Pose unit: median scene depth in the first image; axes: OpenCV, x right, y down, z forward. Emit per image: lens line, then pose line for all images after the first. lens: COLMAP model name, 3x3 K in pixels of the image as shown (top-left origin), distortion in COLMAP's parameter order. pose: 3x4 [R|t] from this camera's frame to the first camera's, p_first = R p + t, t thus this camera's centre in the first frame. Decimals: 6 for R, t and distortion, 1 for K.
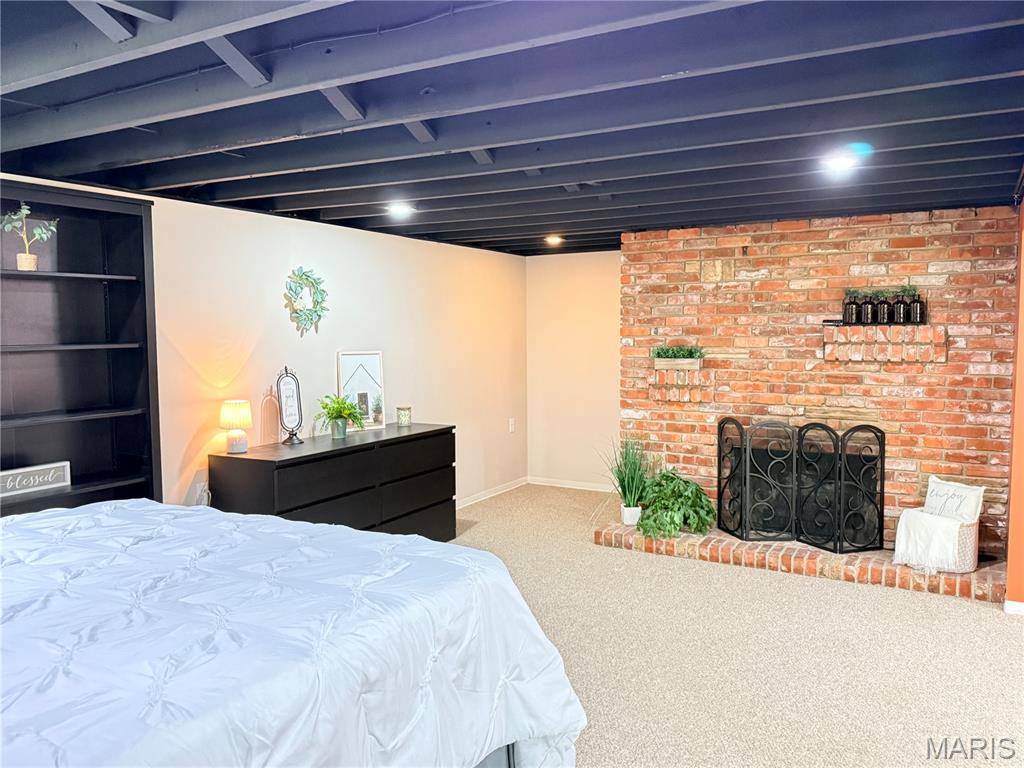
lens RADIAL K [[781.3, 0, 512.0], [0, 781.3, 384.0], [0, 0, 1]] dist [0.094648, -0.177245]
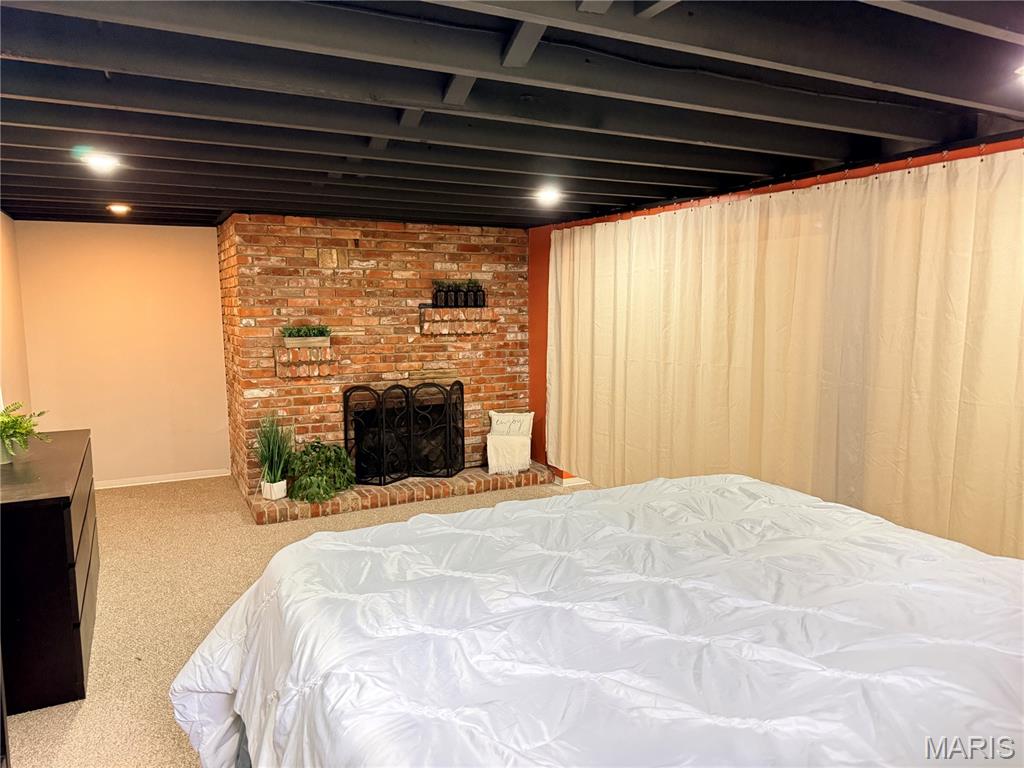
lens RADIAL K [[714.9, 0, 512.0], [0, 714.9, 384.0], [0, 0, 1]] dist [0.098947, -0.000170]
pose [[0.534544, -0.091274, 0.840197, -0.514079], [0.060264, 0.995737, 0.069830, -0.021987], [-0.842989, 0.013306, 0.537766, 0.239162]]
